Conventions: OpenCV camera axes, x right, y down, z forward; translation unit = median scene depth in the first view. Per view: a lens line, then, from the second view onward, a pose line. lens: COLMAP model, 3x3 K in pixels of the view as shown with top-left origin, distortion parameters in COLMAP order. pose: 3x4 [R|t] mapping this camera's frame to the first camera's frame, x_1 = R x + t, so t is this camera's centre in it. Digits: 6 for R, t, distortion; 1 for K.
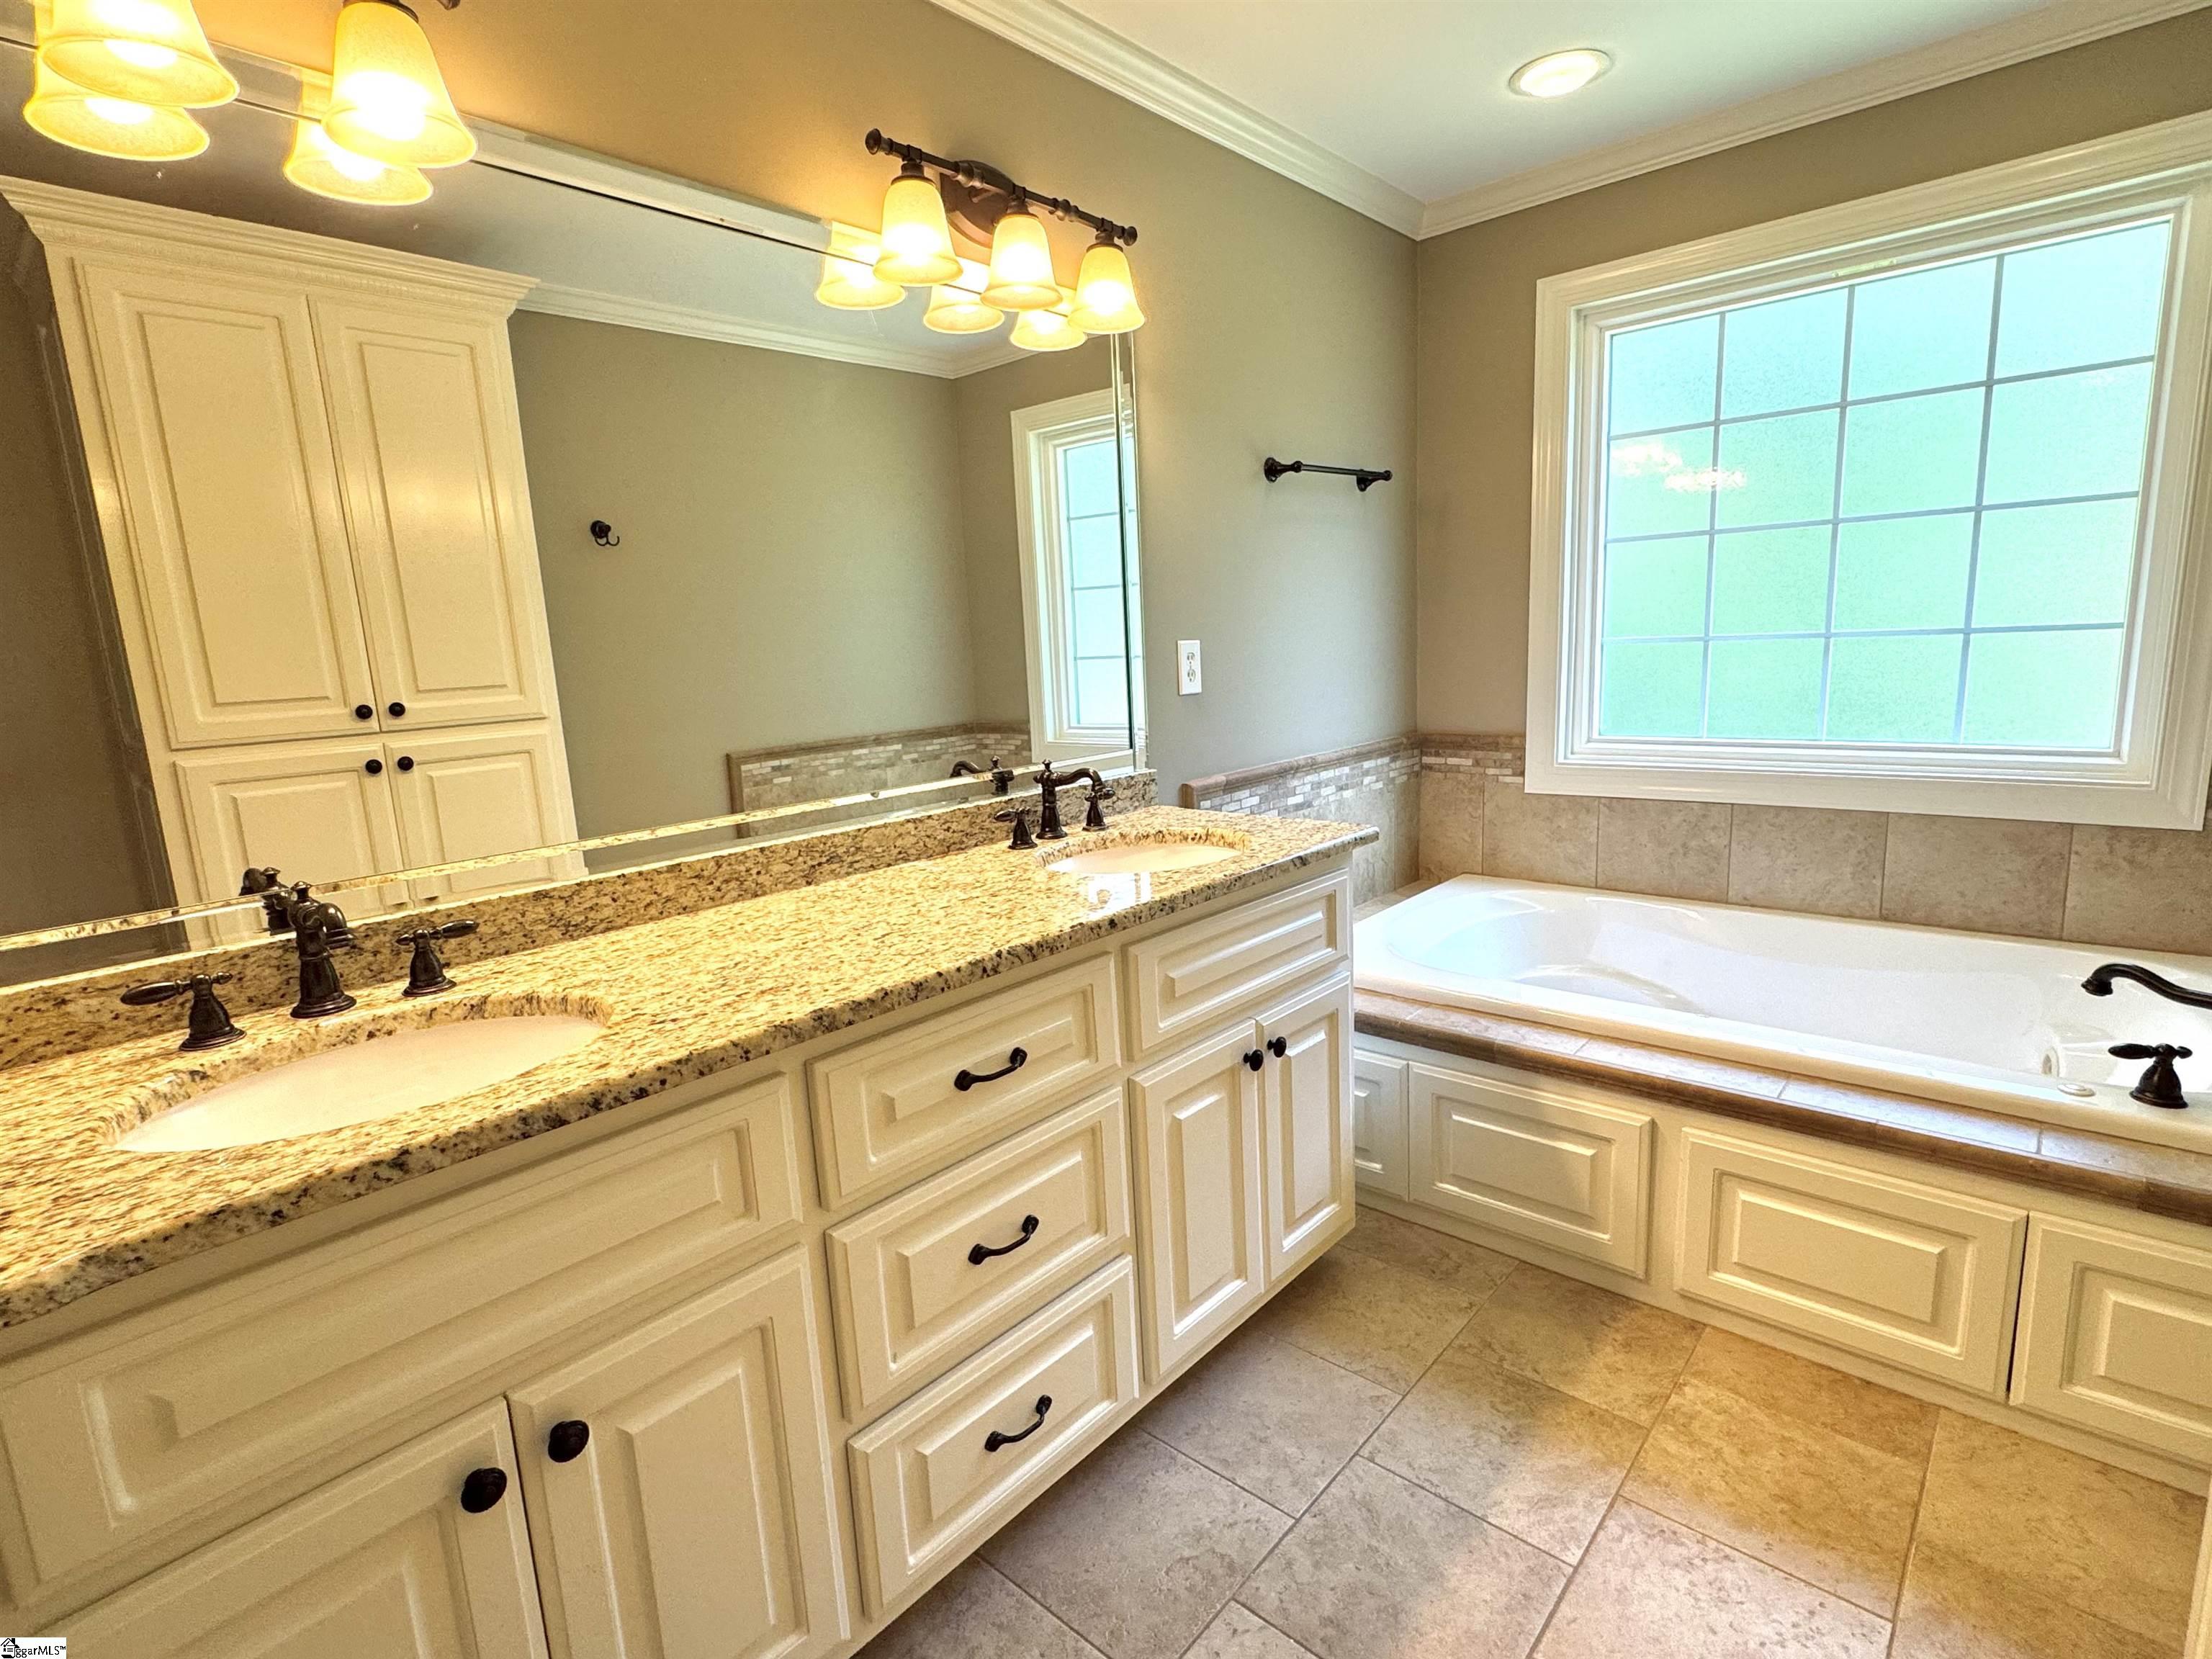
lens RADIAL K [[1101.3, 0, 1103.8], [0, 1101.3, 838.6], [0, 0, 1]] dist [-0.002075, -0.000786]
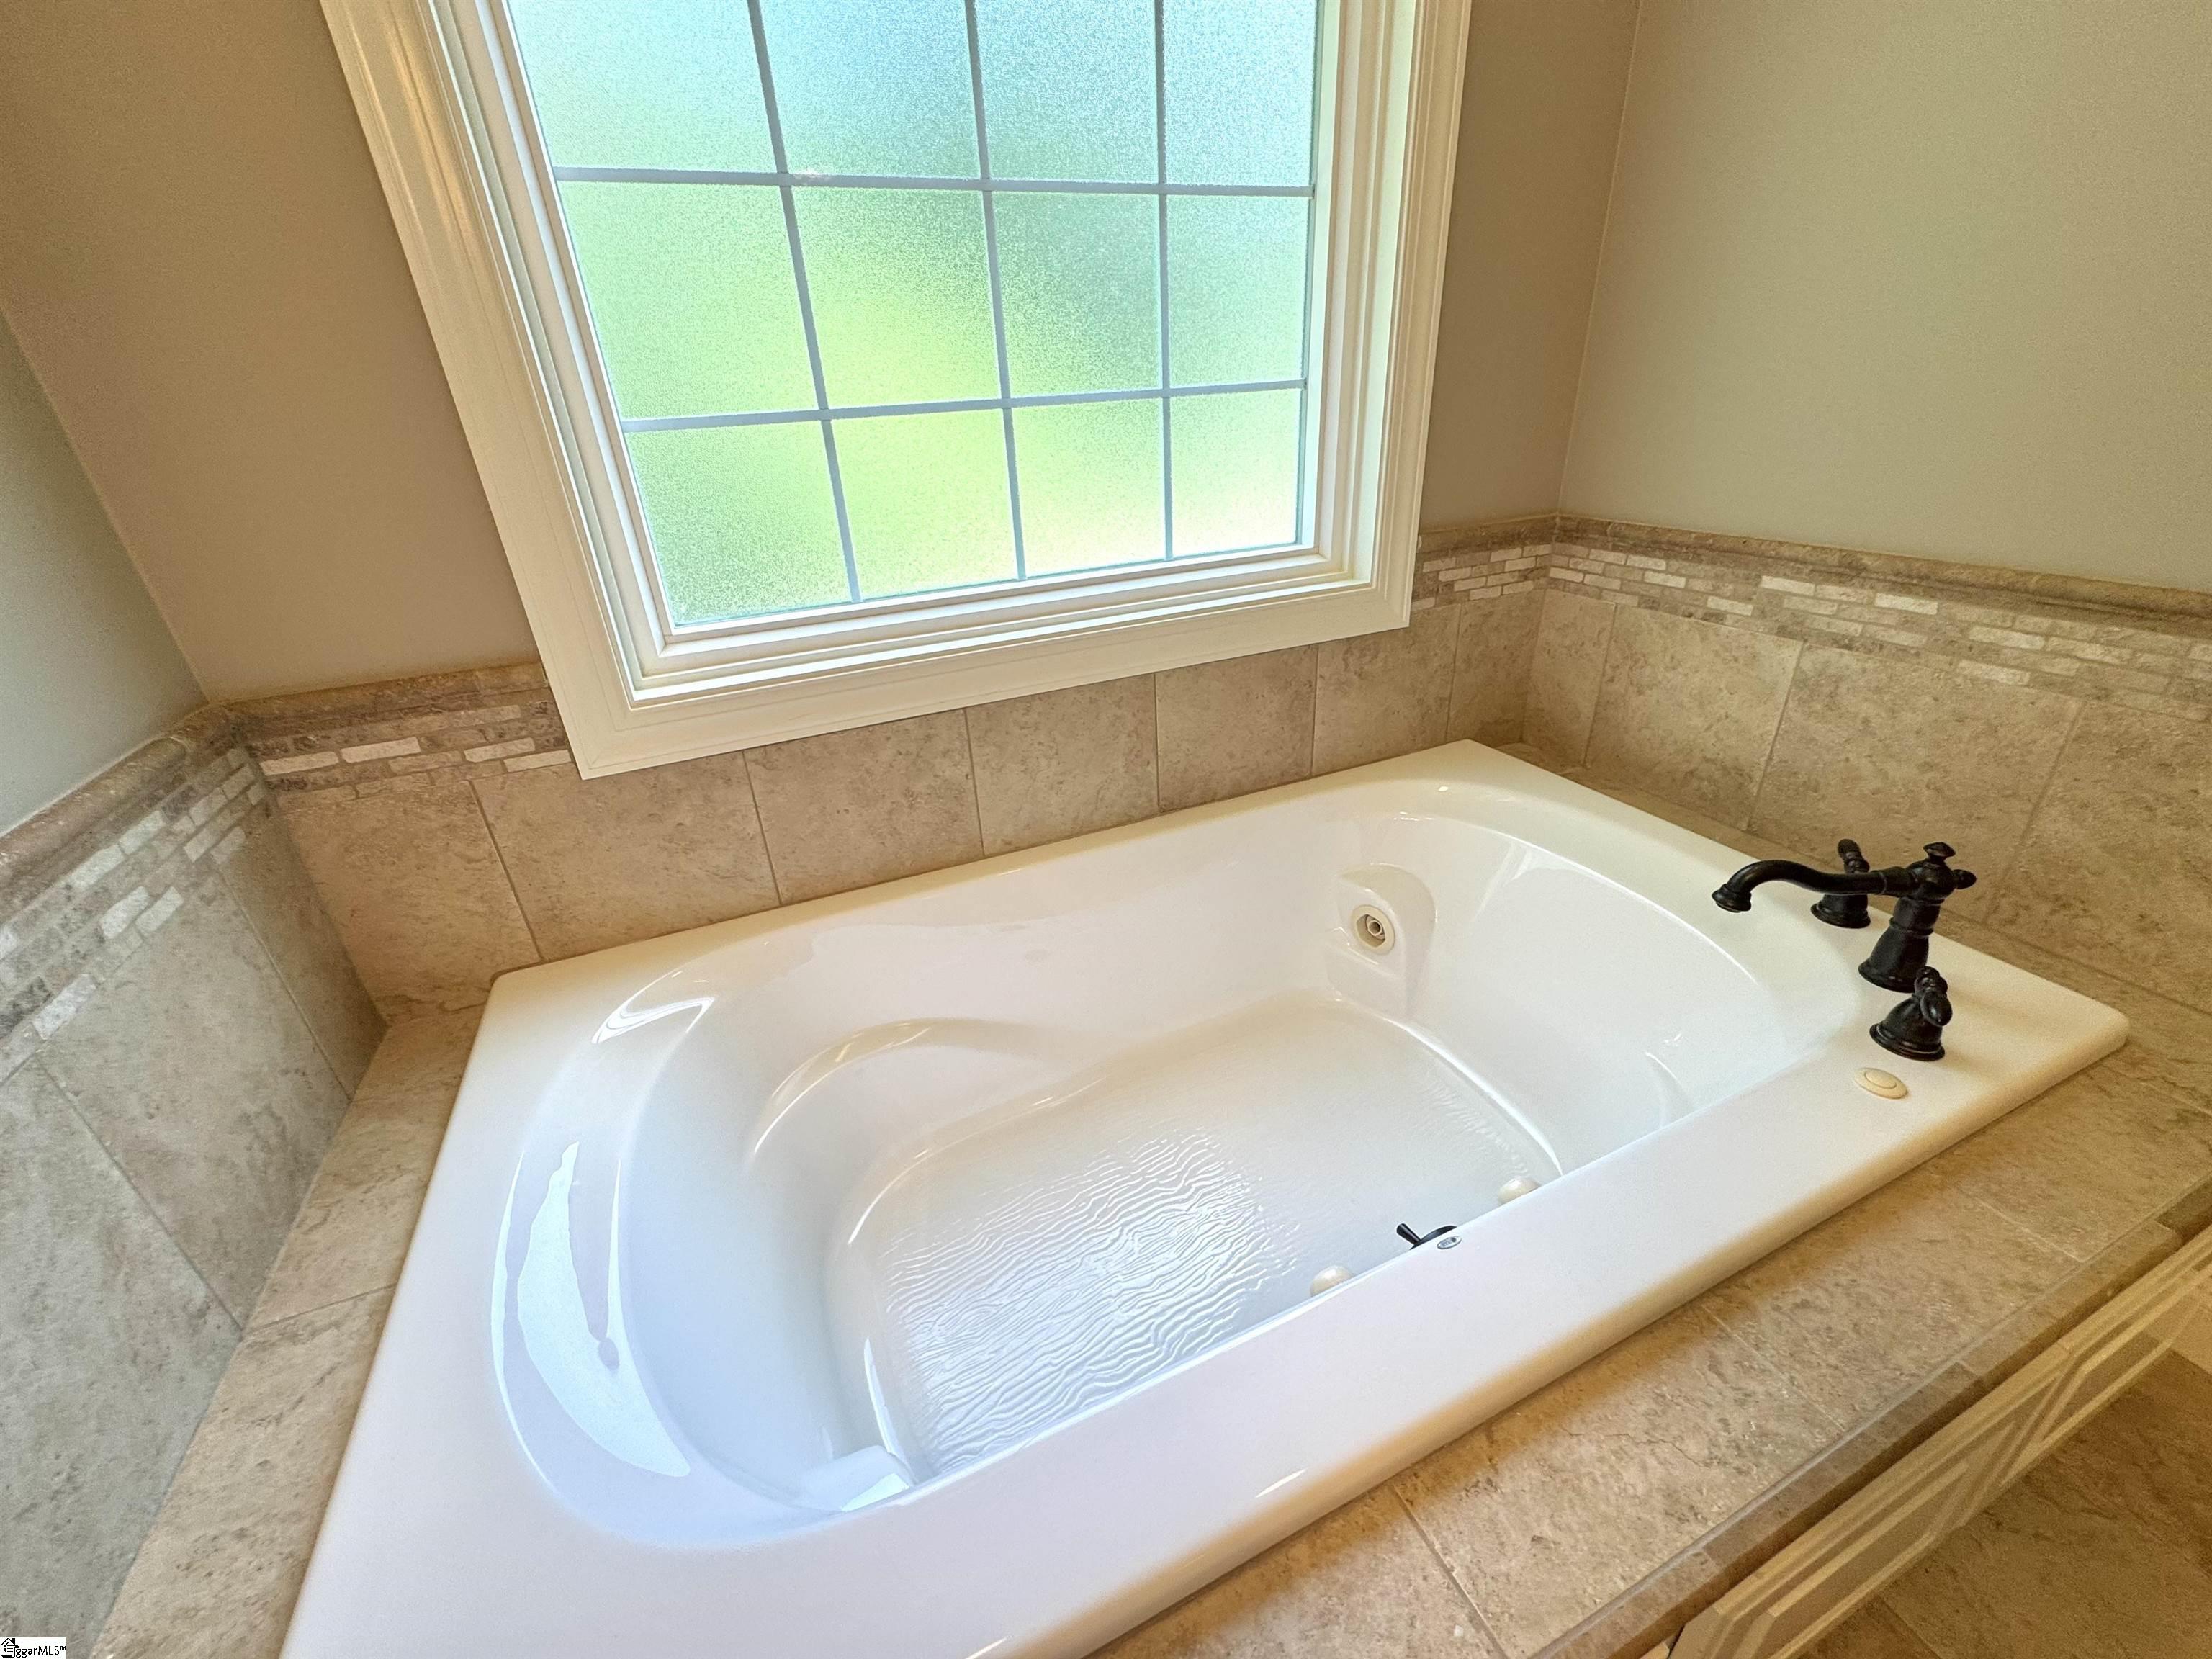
lens RADIAL K [[893.2, 0, 1103.3], [0, 893.2, 828.5], [0, 0, 1]] dist [0.001174, 0.000065]
pose [[0.422701, -0.382284, 0.821695, 0.171299], [0.194482, 0.923819, 0.329750, -0.113089], [-0.885156, 0.020420, 0.464847, 0.684075]]
